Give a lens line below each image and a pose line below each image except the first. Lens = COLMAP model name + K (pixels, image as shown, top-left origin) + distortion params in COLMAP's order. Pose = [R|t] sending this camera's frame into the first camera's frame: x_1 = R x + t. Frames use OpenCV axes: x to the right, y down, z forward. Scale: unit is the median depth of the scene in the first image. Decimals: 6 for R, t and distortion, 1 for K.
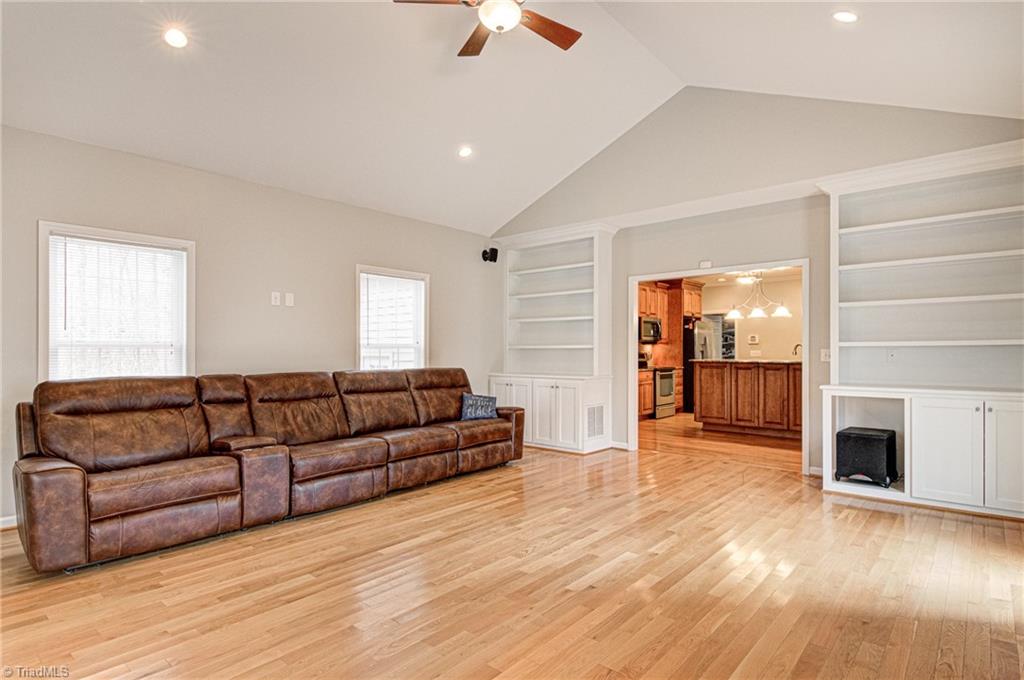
lens RADIAL K [[542.5, 0, 518.4], [0, 542.5, 339.6], [0, 0, 1]] dist [0.023913, -0.020978]
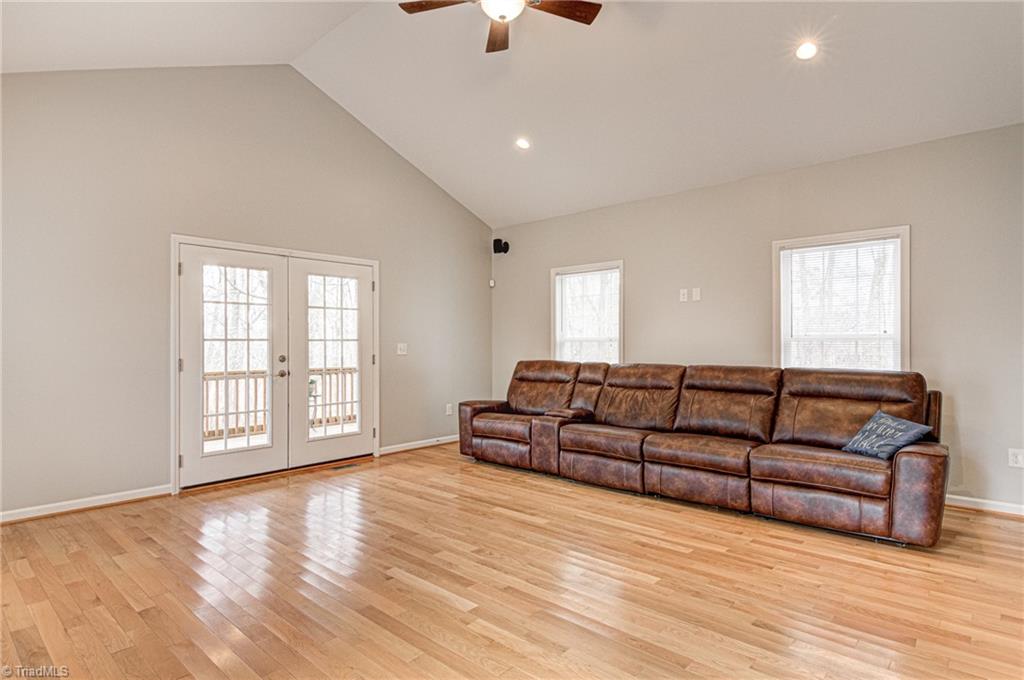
lens RADIAL K [[542.5, 0, 518.4], [0, 542.5, 339.6], [0, 0, 1]] dist [0.023913, -0.020978]
pose [[-0.018039, -0.007867, -0.999806, 0.725783], [0.018123, 0.999802, -0.008194, 0.016849], [0.999673, -0.018268, -0.017893, 0.805064]]
